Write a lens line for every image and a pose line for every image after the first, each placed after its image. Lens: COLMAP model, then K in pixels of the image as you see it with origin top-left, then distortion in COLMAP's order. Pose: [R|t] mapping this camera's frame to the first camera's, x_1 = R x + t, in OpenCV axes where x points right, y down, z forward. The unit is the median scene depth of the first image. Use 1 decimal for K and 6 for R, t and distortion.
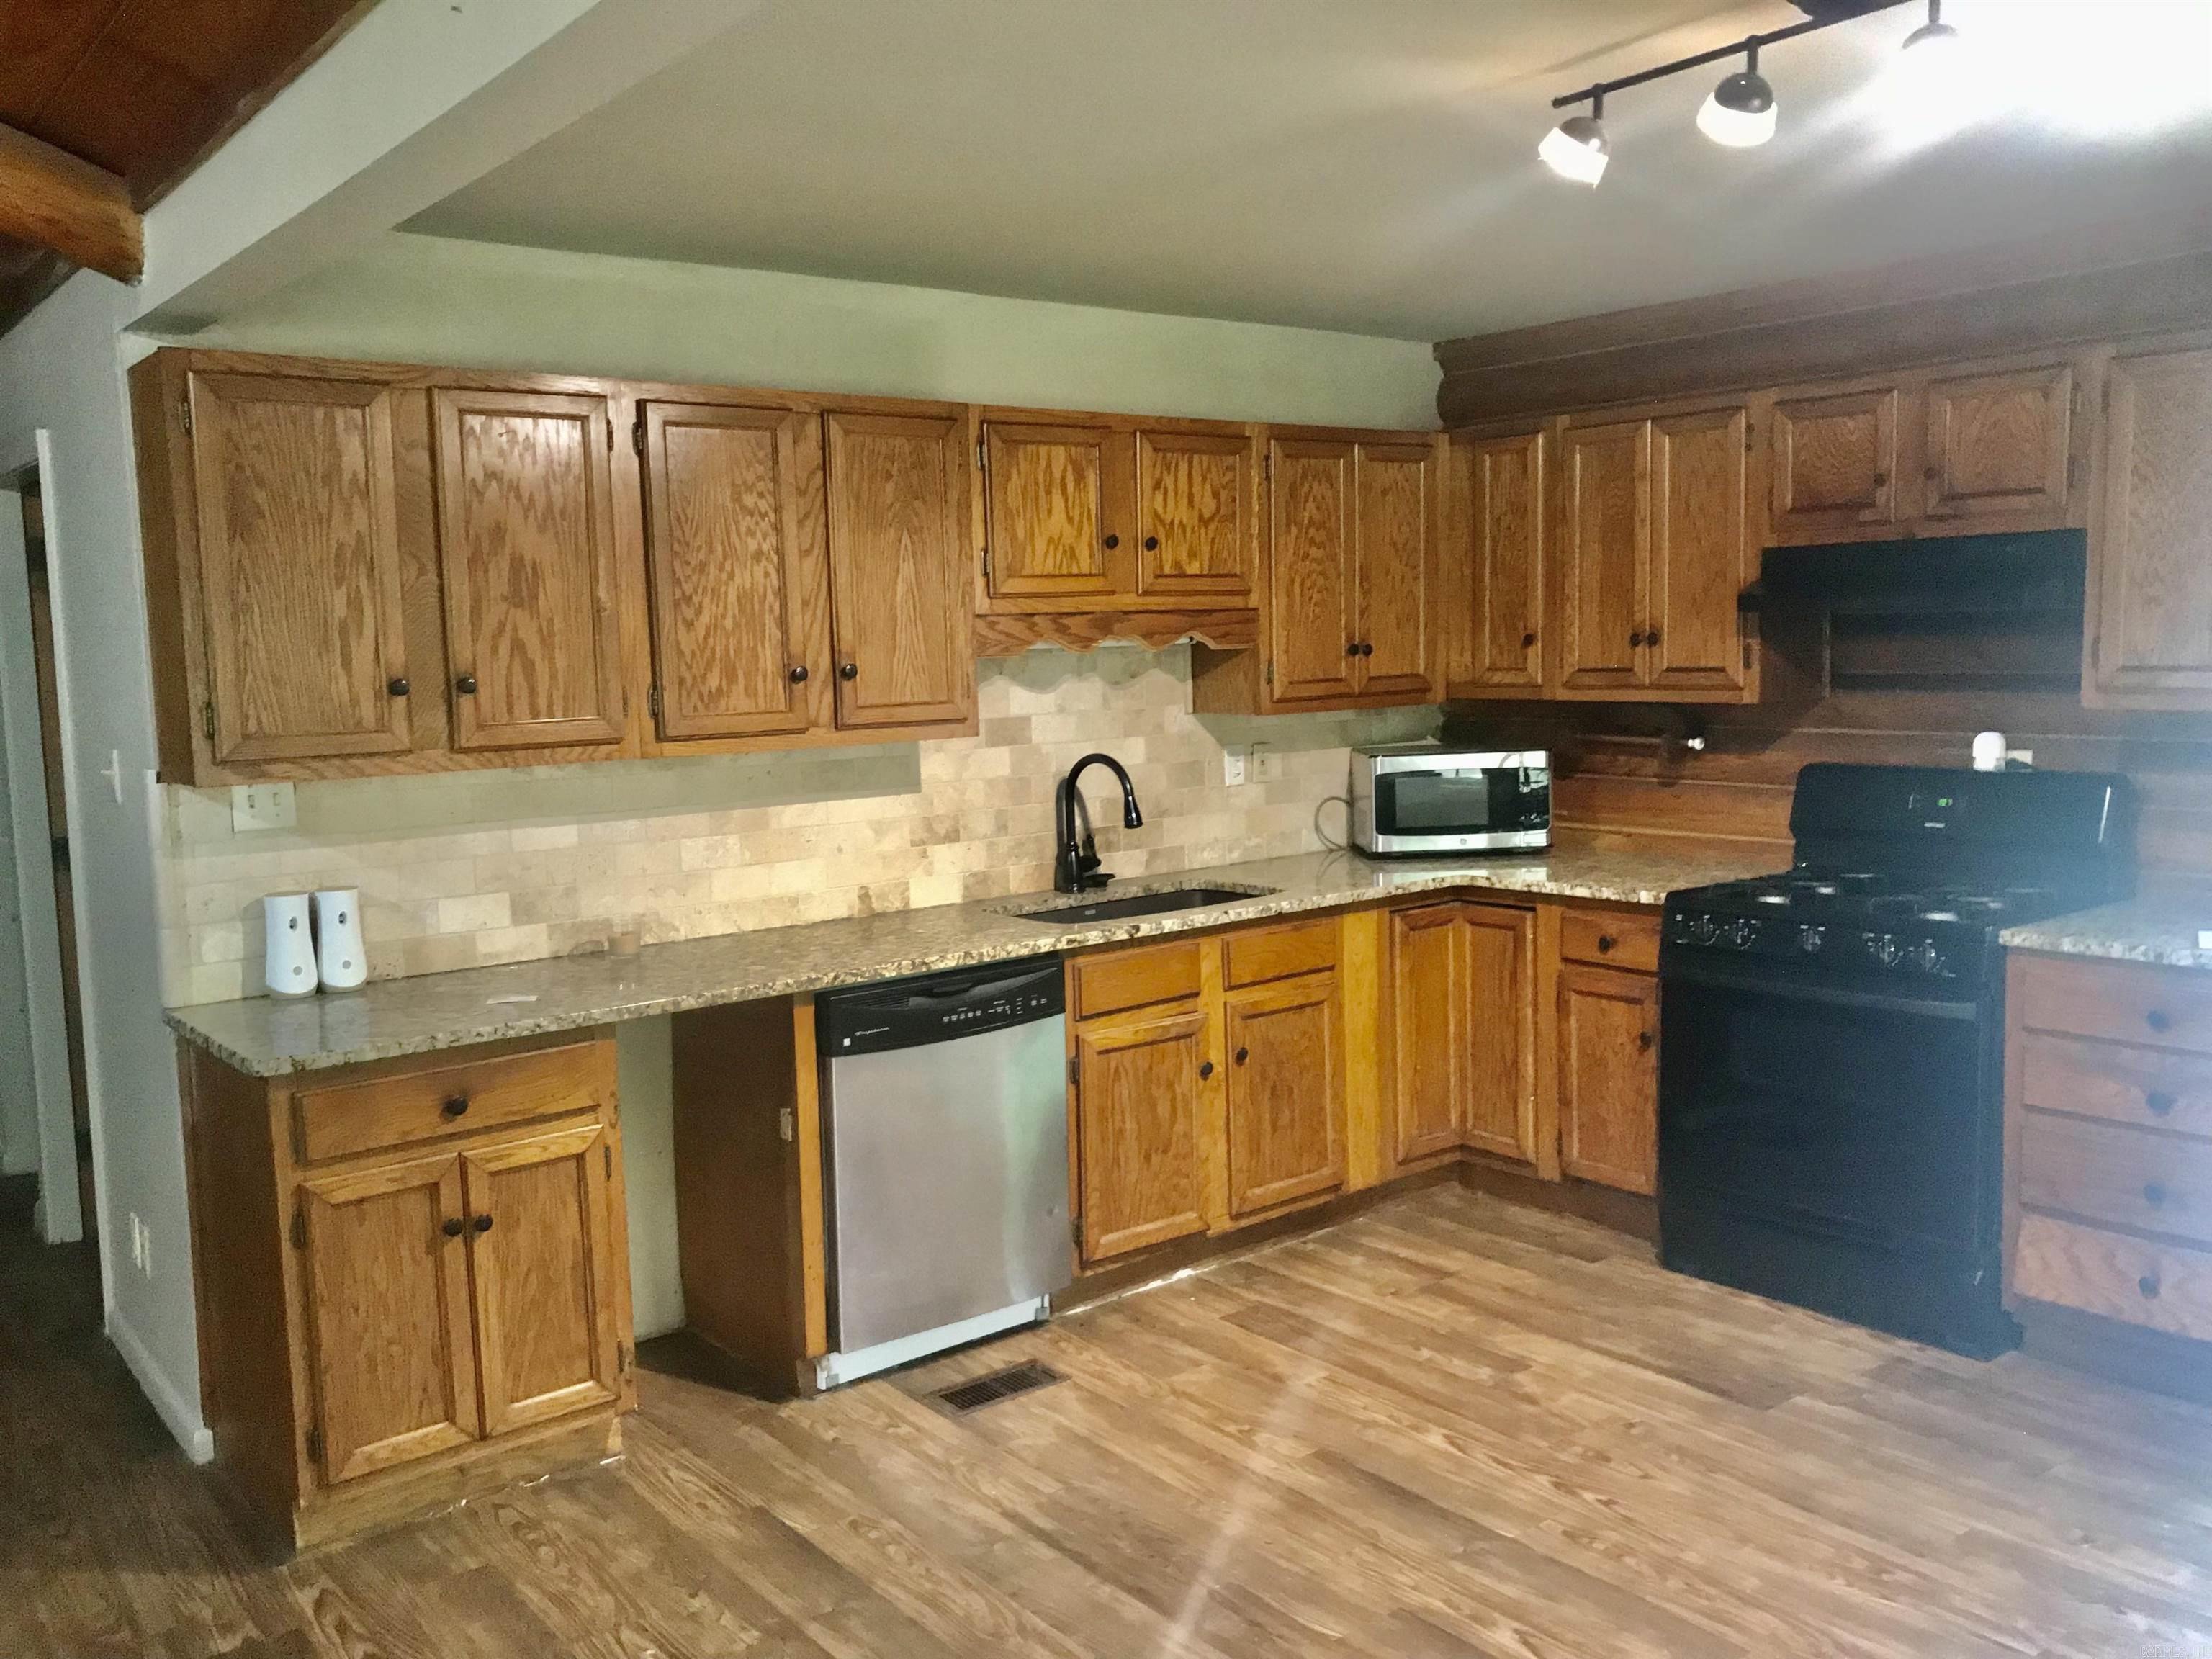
lens RADIAL K [[1820.3, 0, 1095.2], [0, 1820.3, 821.9], [0, 0, 1]] dist [0.031782, -0.042066]
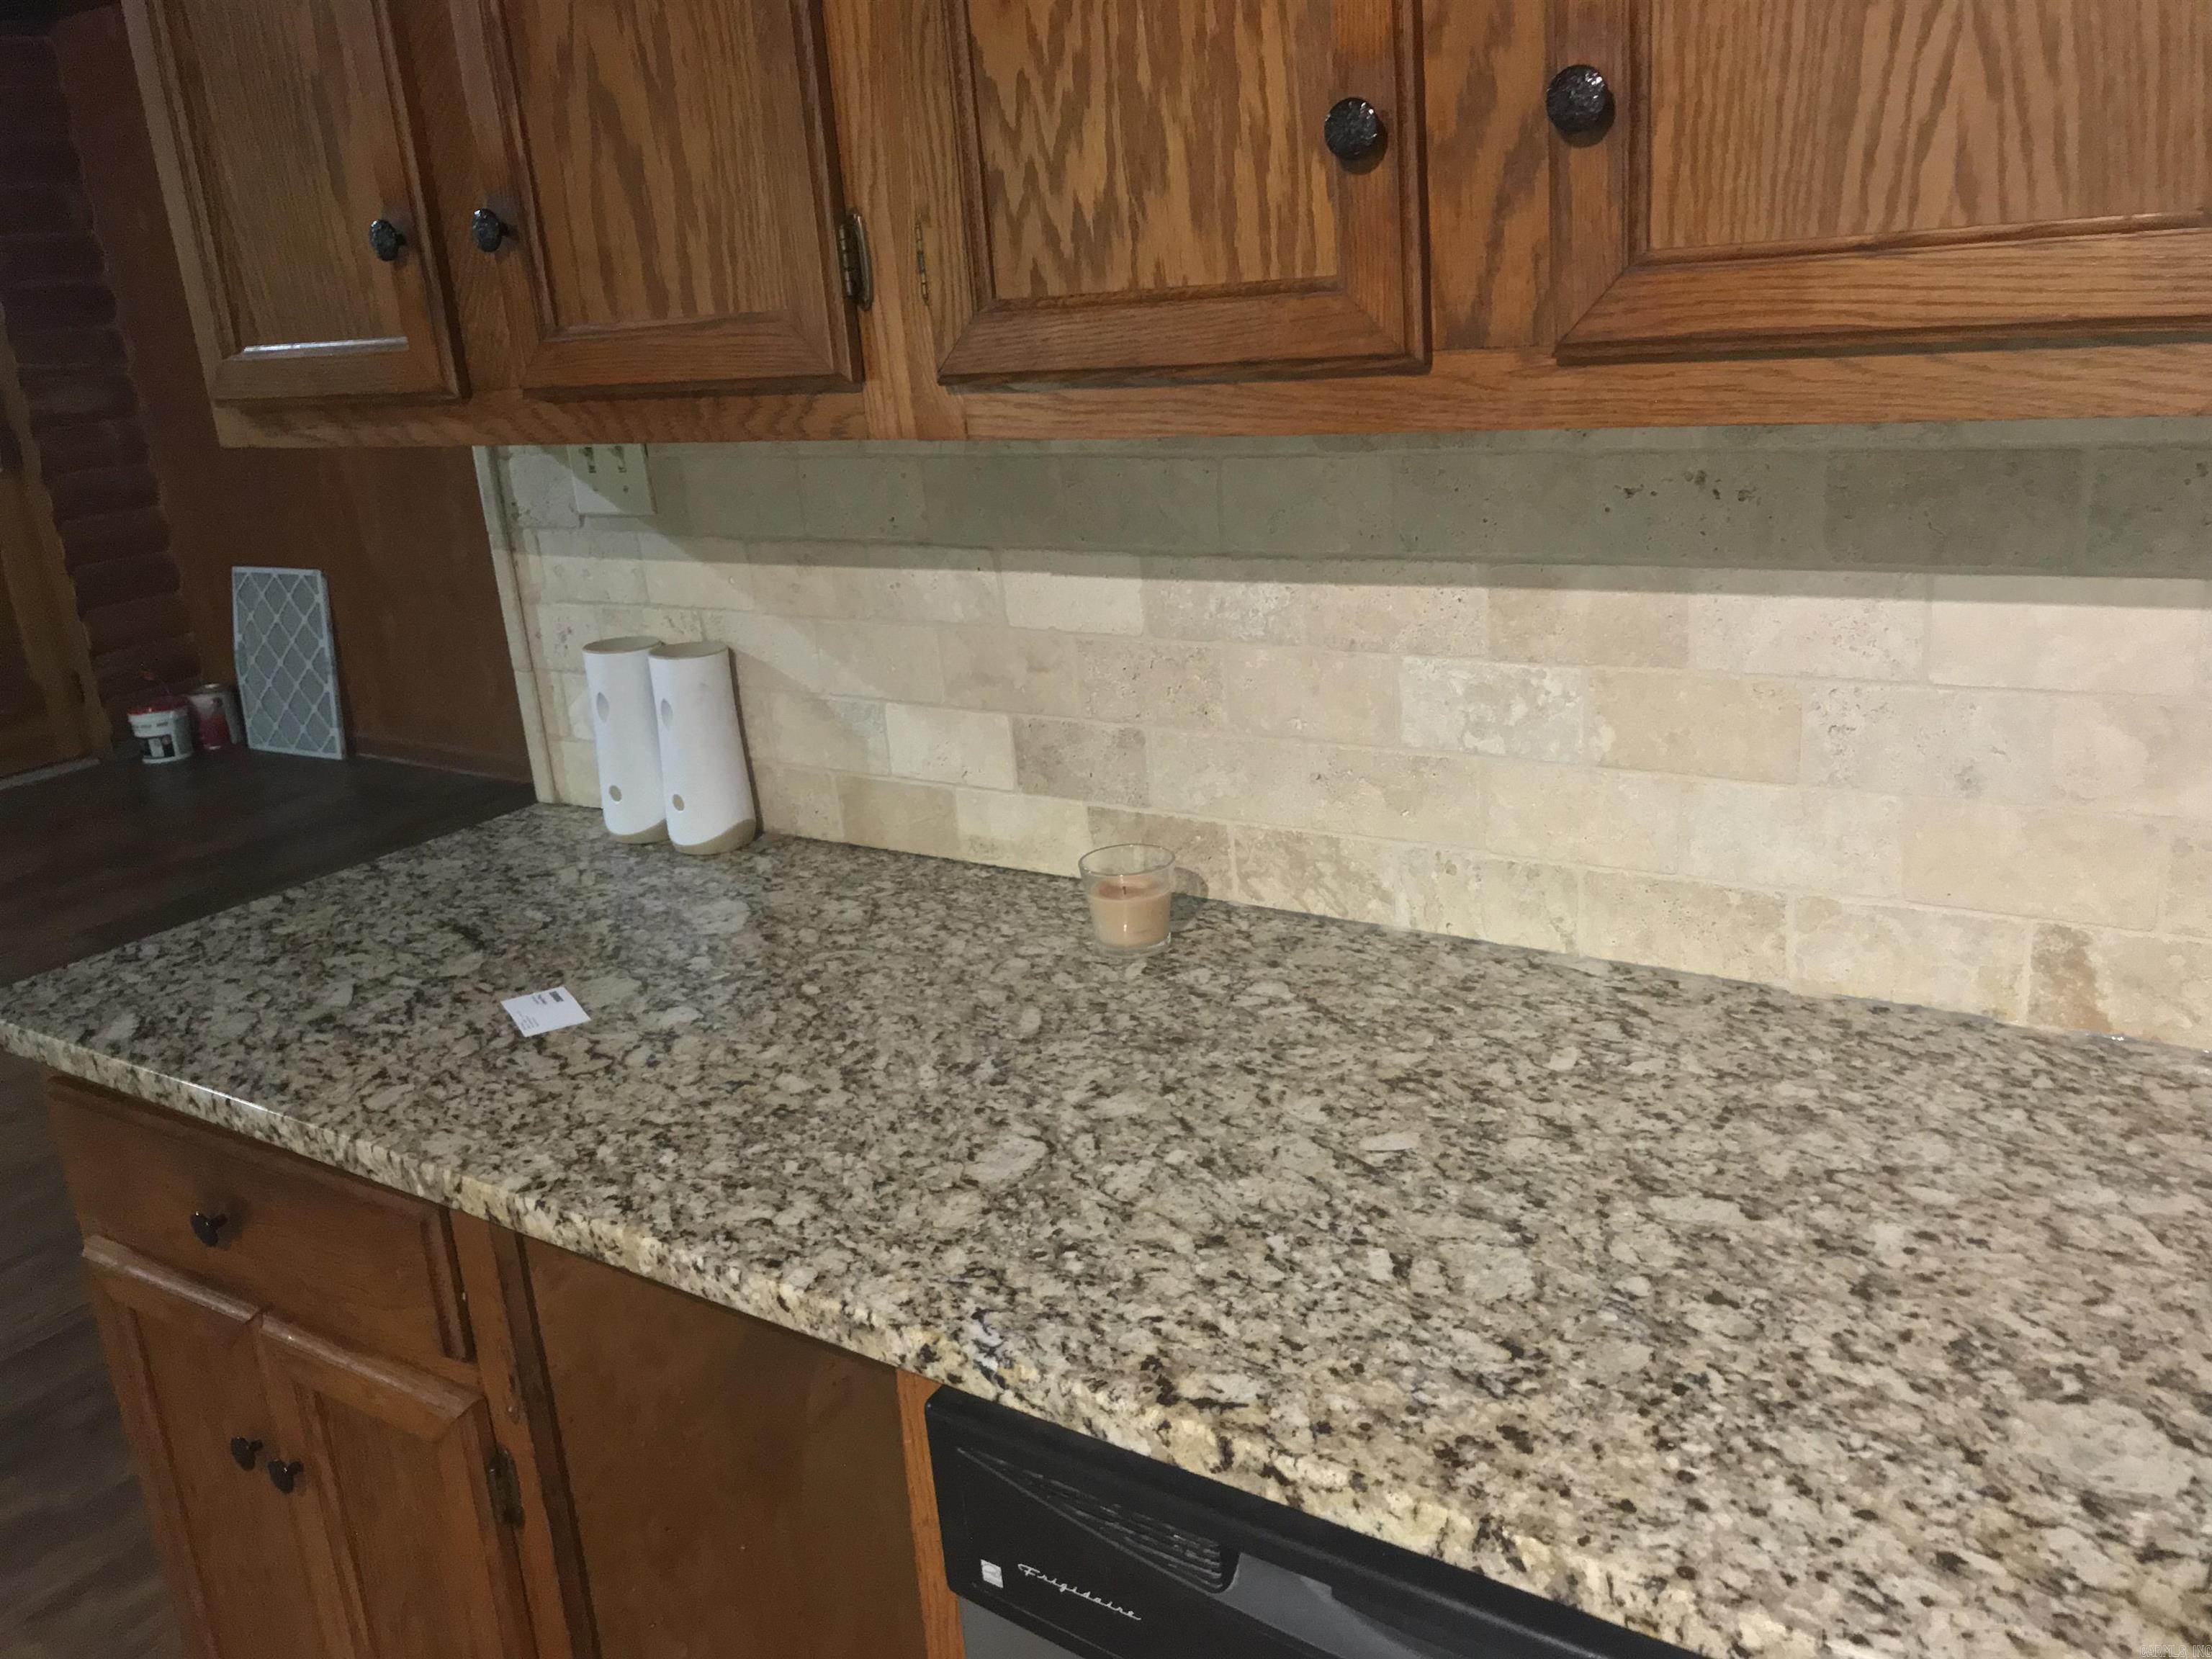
lens RADIAL K [[1820.3, 0, 1090.2], [0, 1820.3, 825.4], [0, 0, 1]] dist [0.031782, -0.042066]
pose [[0.303088, 0.289691, -0.907864, 0.070146], [-0.022159, 0.954560, 0.297193, -0.055822], [0.952705, -0.069959, 0.295734, 0.770518]]
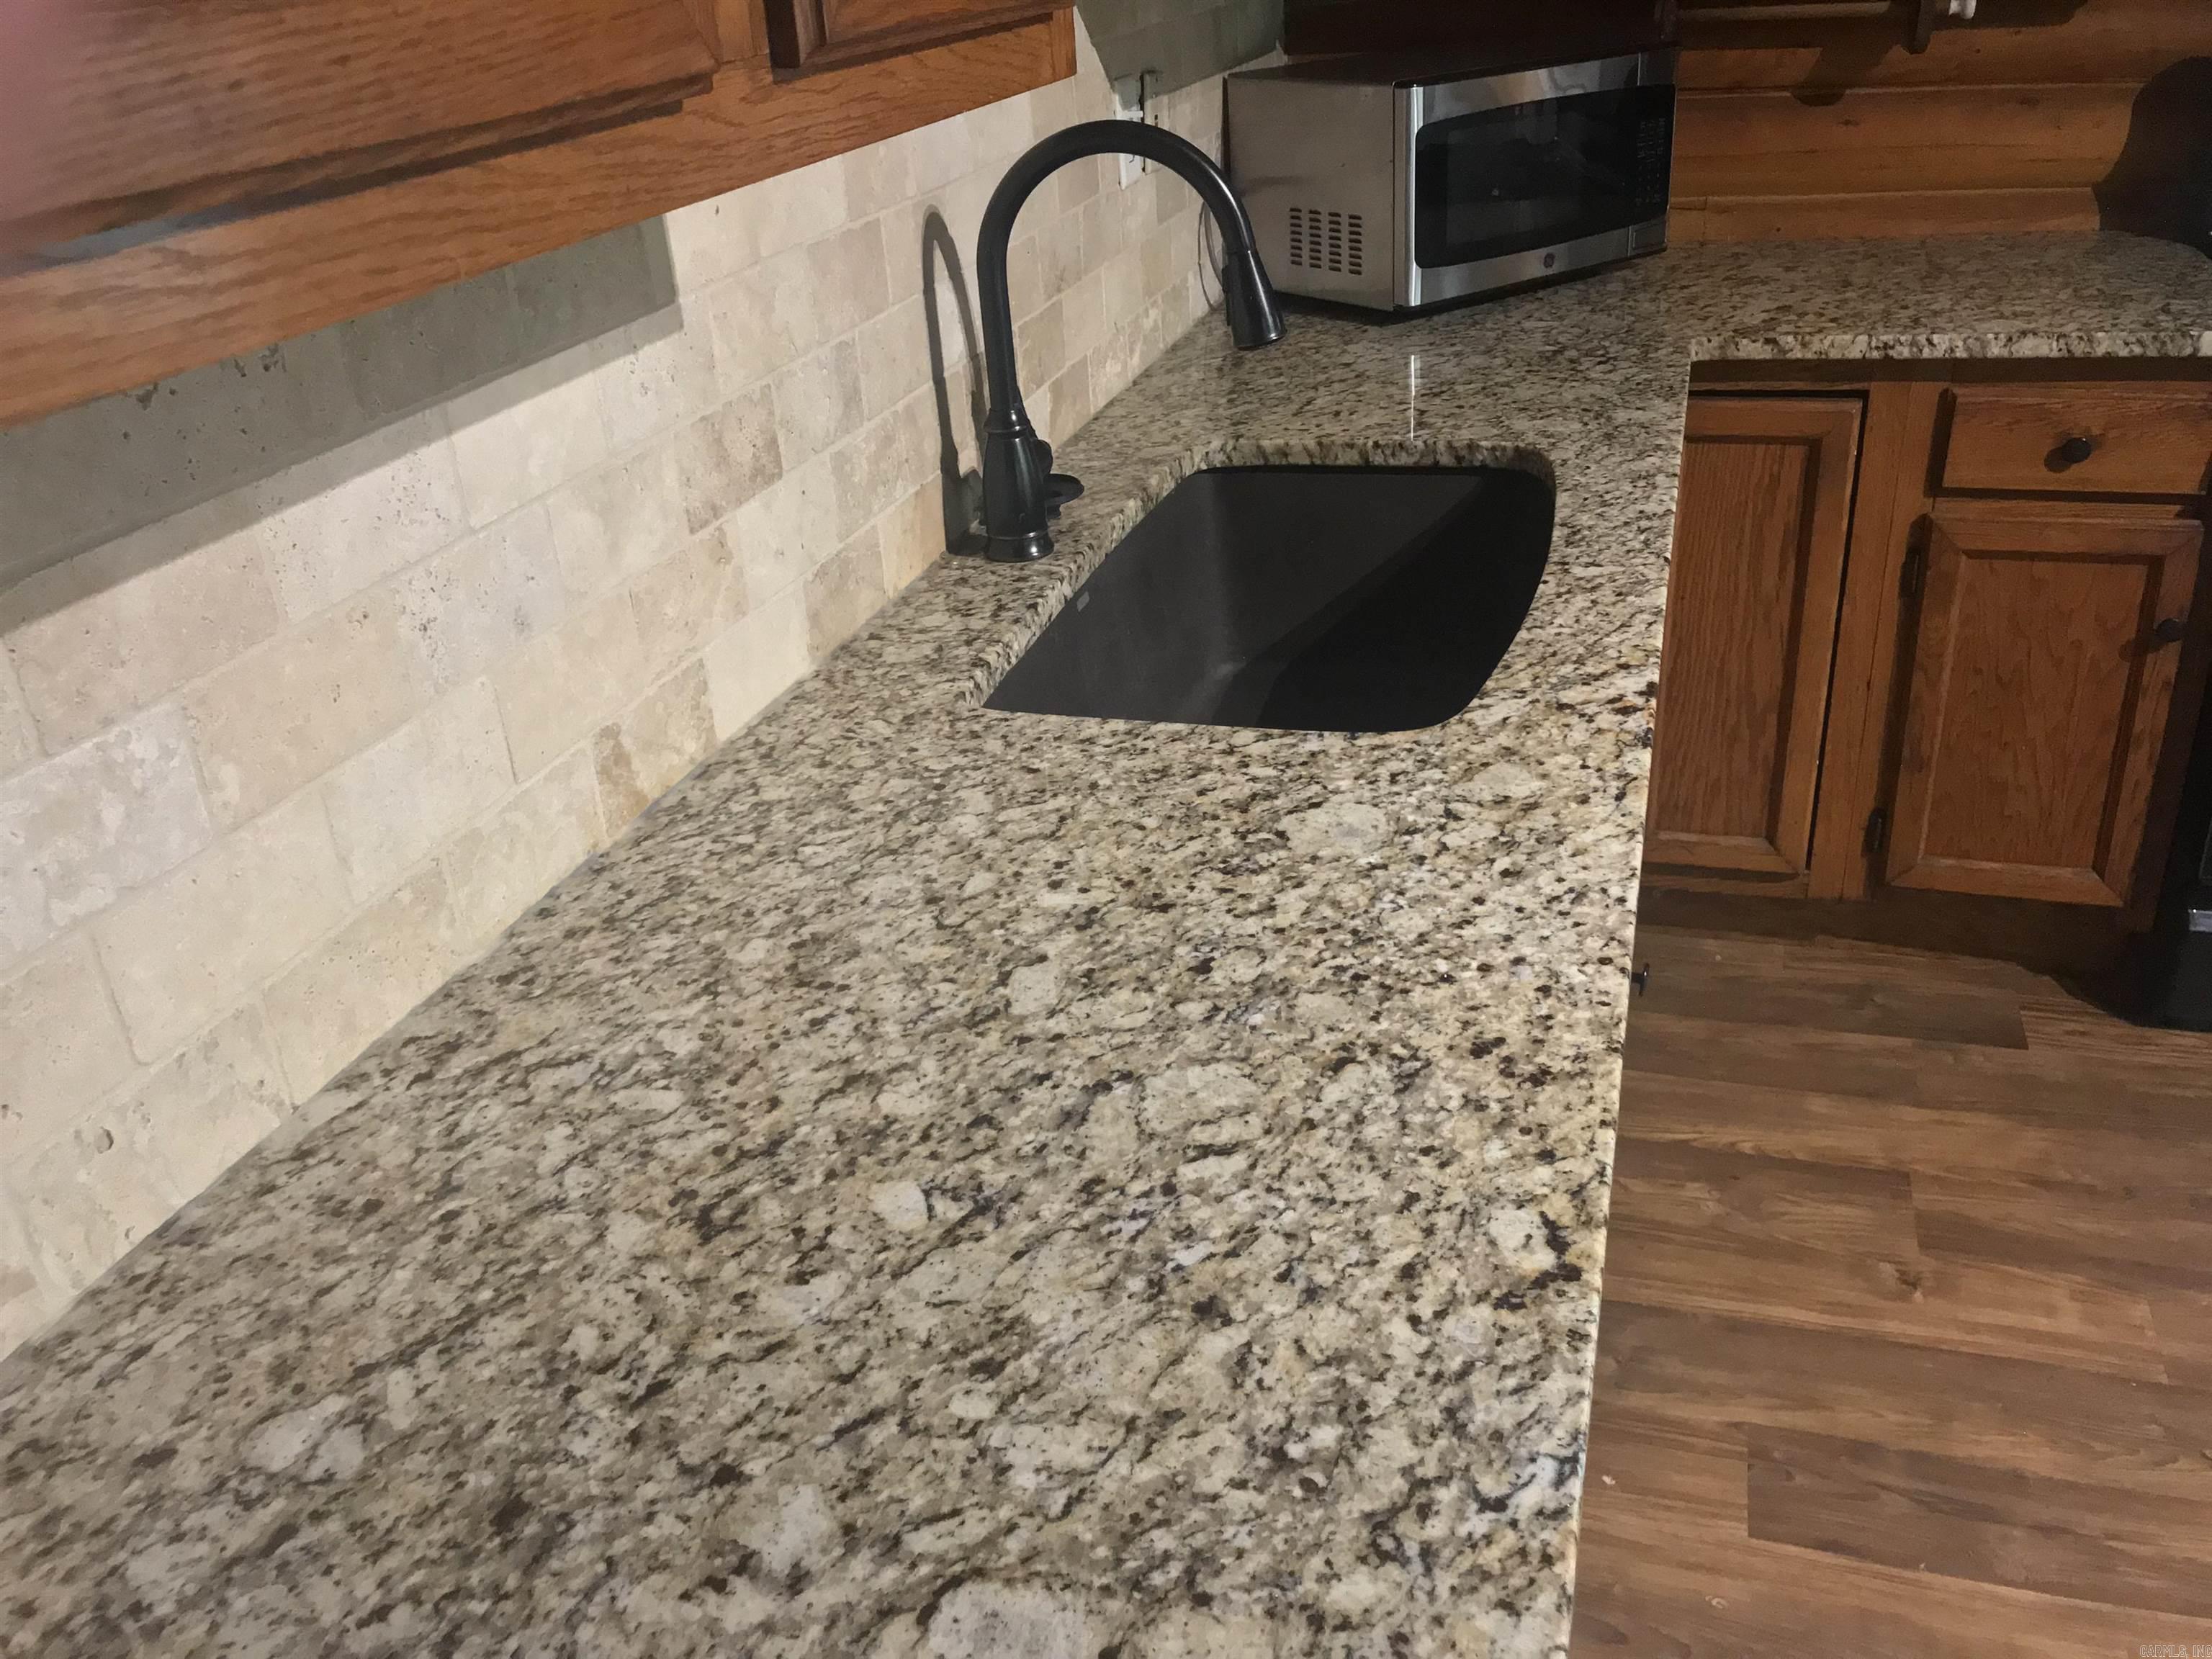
lens RADIAL K [[1820.3, 0, 1100.6], [0, 1820.3, 819.7], [0, 0, 1]] dist [0.031782, -0.042066]
pose [[0.820574, -0.275385, 0.500822, -0.201713], [0.096570, 0.930471, 0.353408, -0.038474], [-0.563323, -0.241633, 0.790114, 0.734632]]
